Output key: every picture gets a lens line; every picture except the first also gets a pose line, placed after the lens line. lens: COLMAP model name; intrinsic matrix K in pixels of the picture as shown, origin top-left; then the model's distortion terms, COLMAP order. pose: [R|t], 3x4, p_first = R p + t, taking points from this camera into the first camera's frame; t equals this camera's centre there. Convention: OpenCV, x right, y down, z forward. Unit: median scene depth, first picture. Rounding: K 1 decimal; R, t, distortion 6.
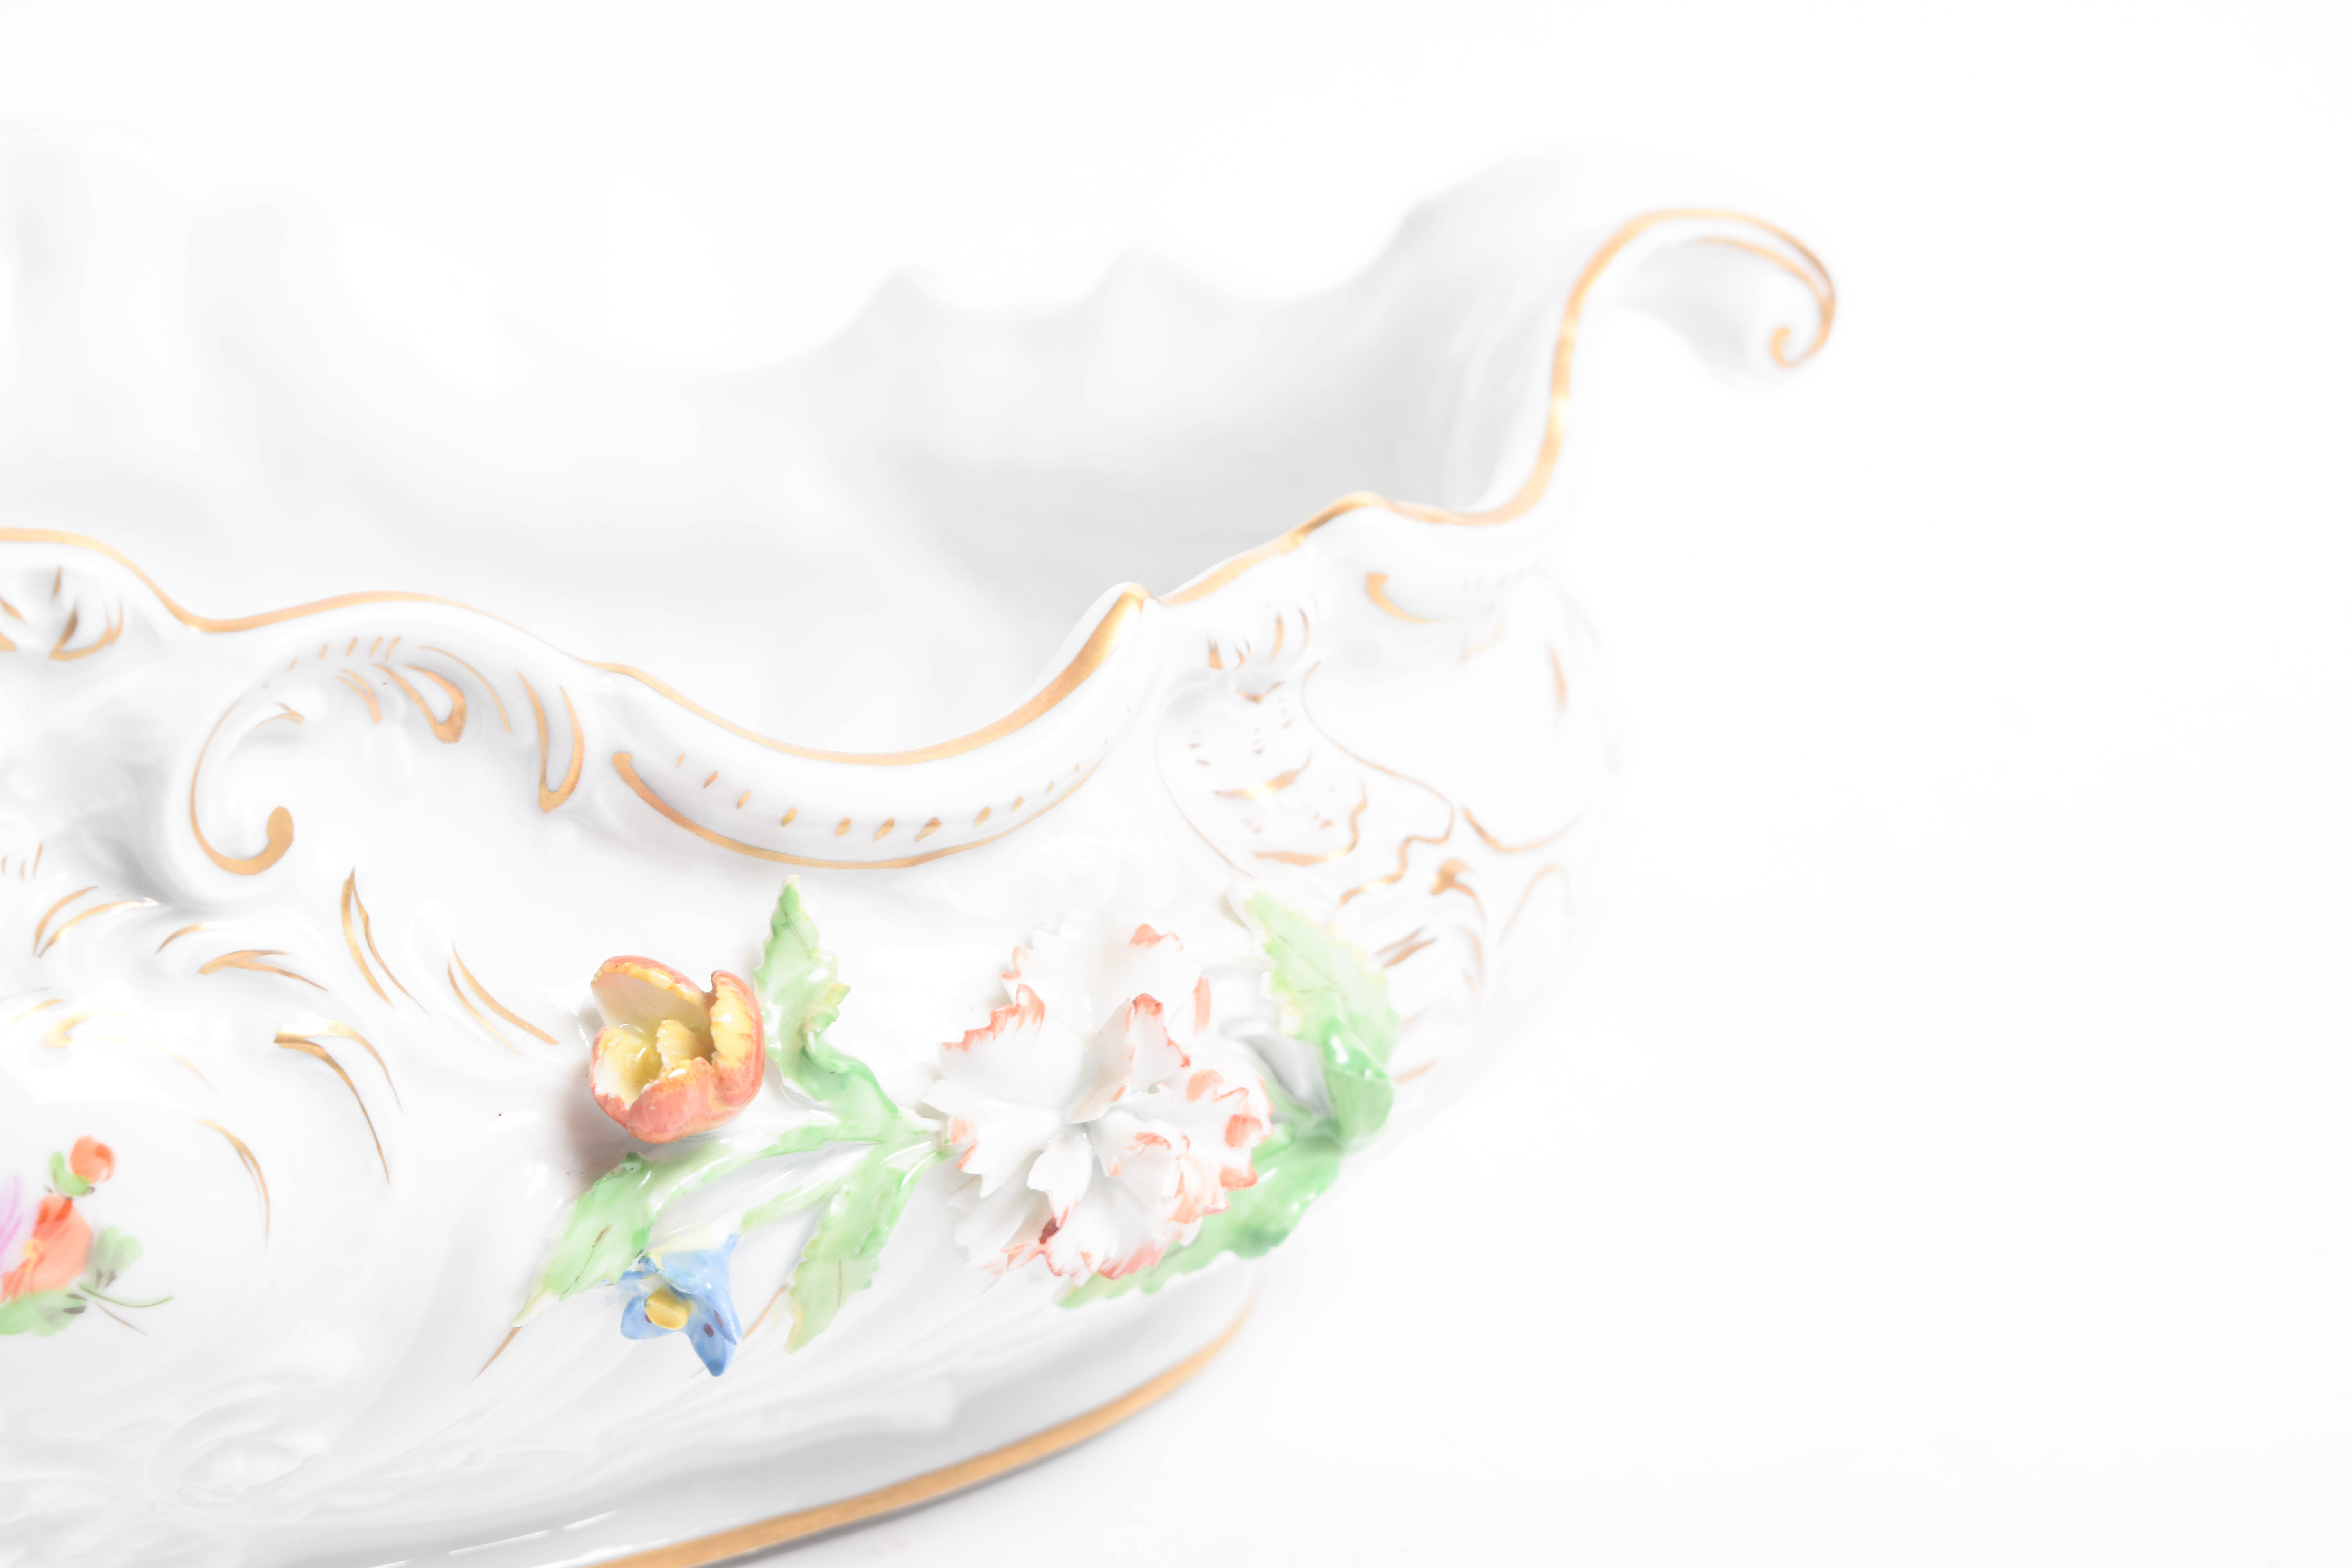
lens RADIAL K [[5485.0, 0, 1175.7], [0, 5485.0, 783.7], [0, 0, 1]] dist [-0.053232, 0.000000]
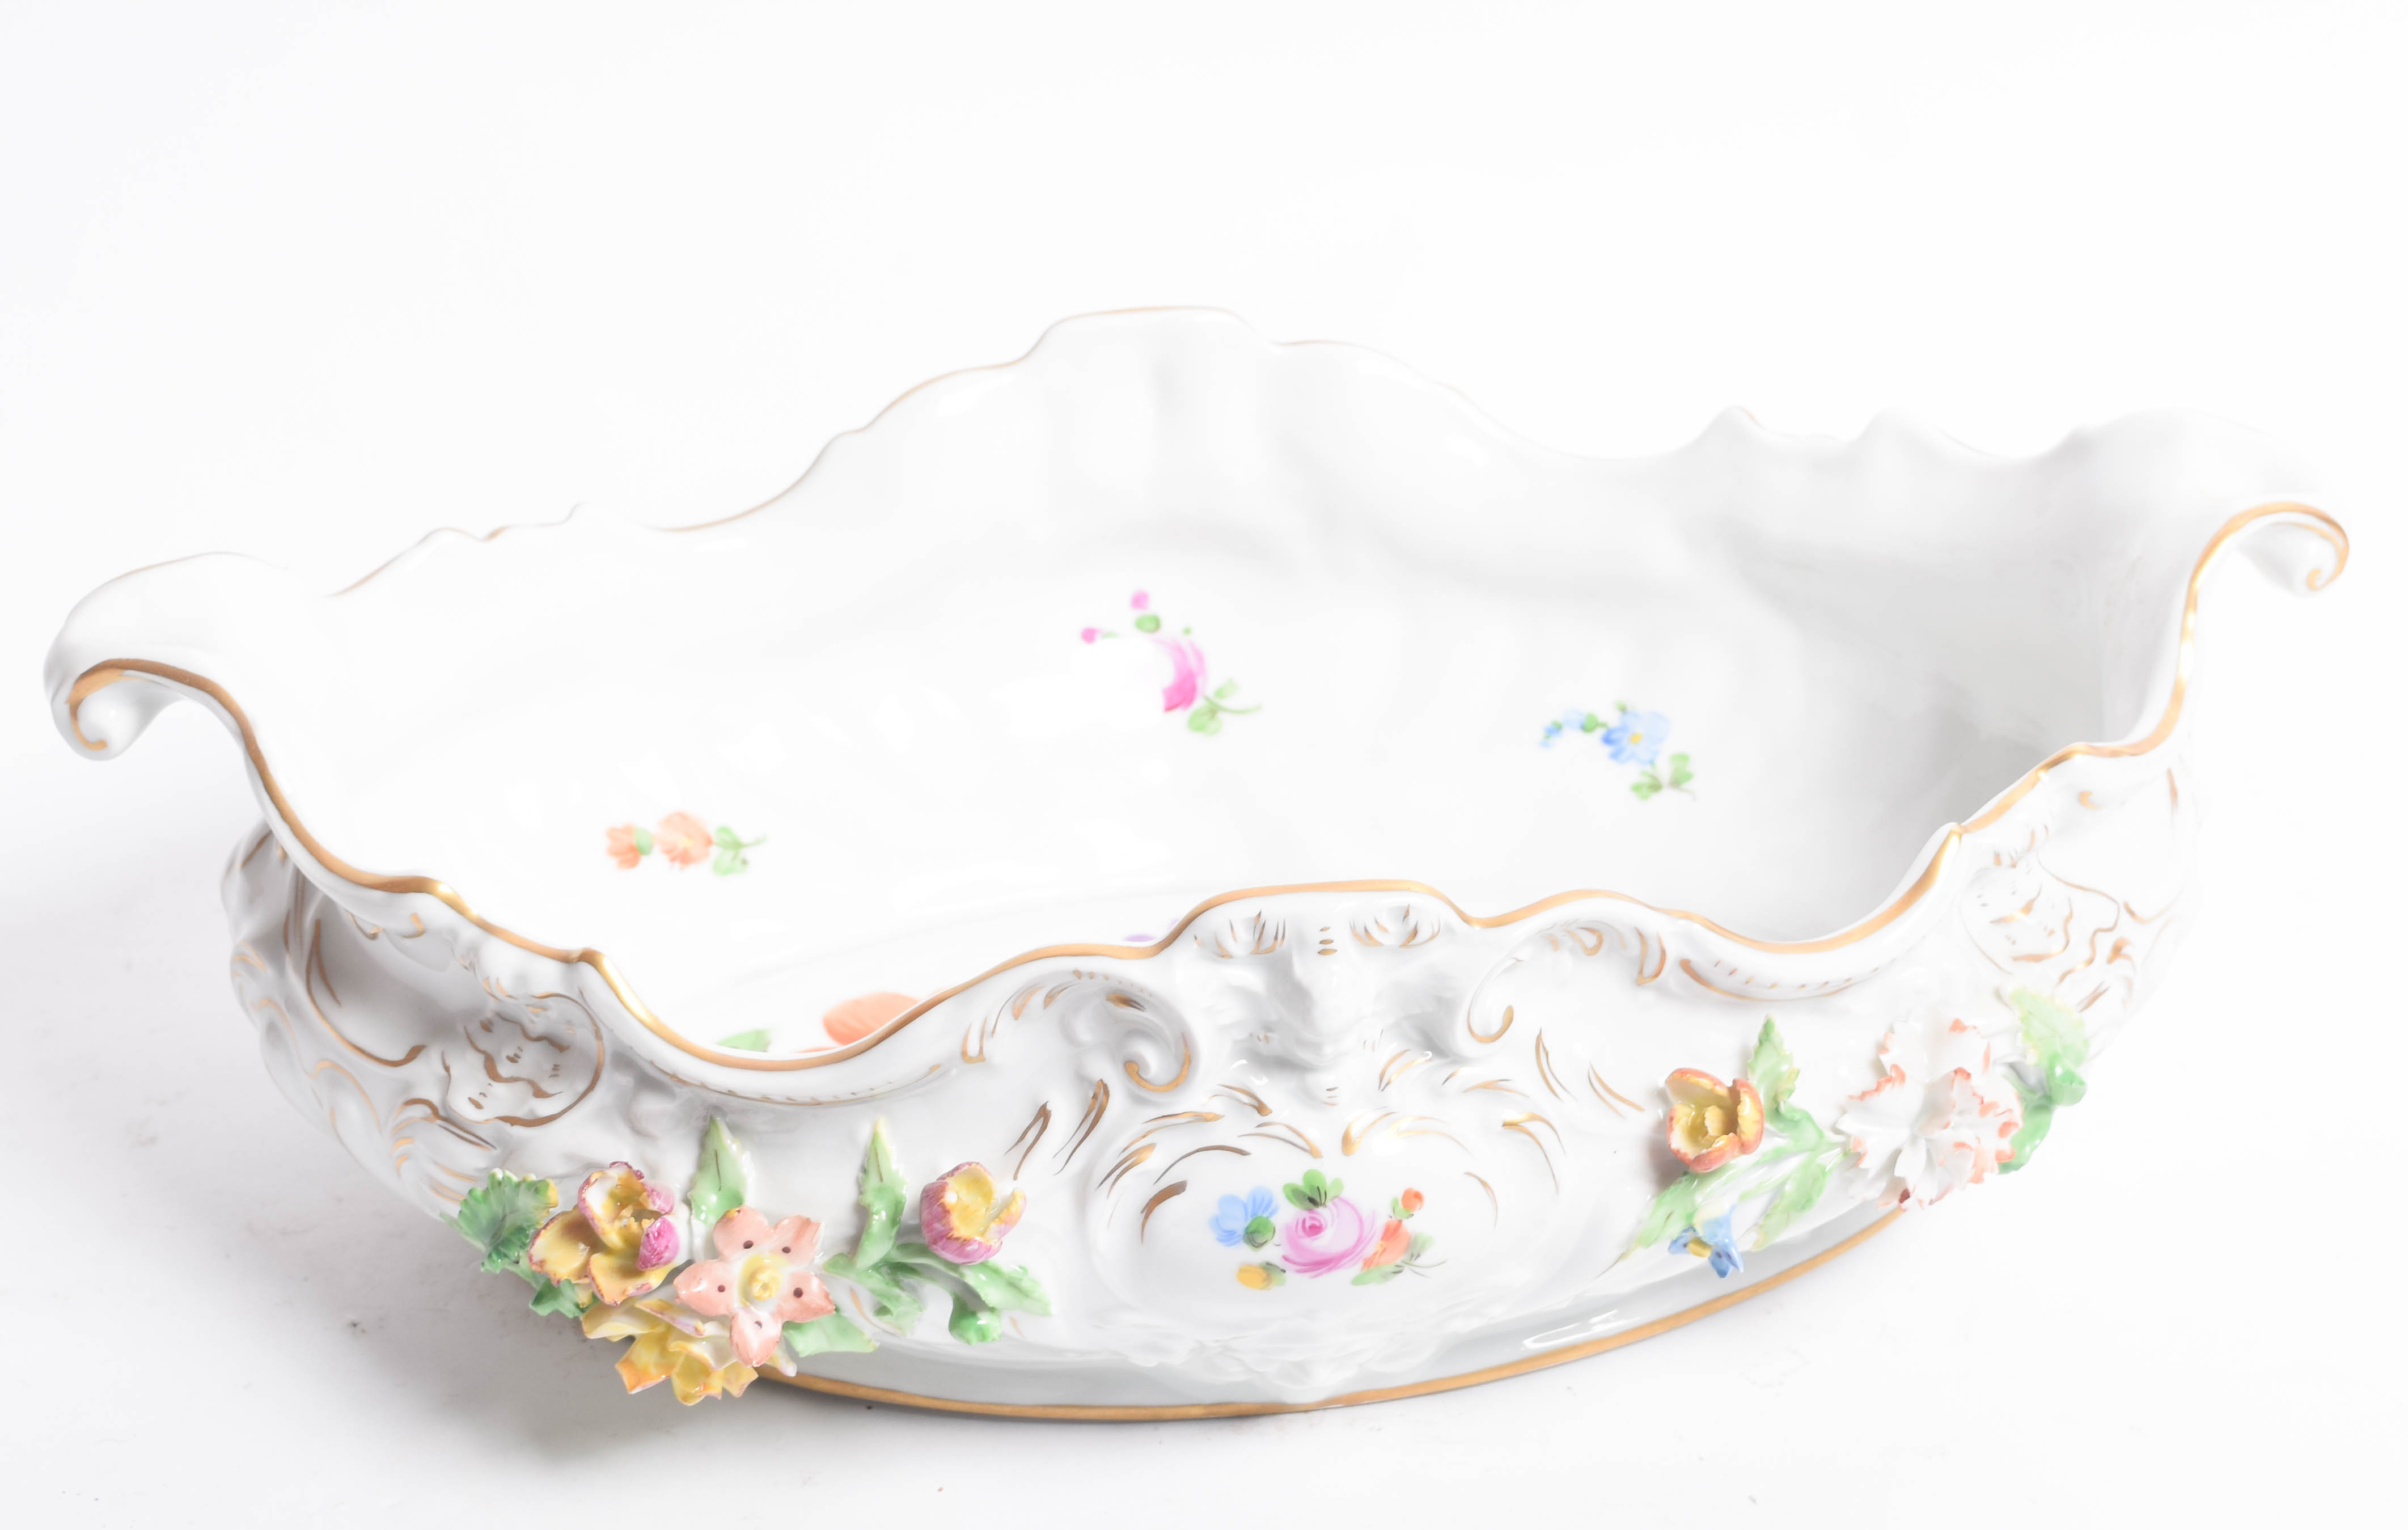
lens RADIAL K [[5831.2, 0, 1204.2], [0, 5831.2, 765.4], [0, 0, 1]] dist [-0.074626, 0.000000]
pose [[0.999573, 0.009425, -0.027671, -0.203798], [-0.002913, 0.973999, 0.226534, -0.494285], [0.029087, -0.226356, 0.973610, -0.844629]]
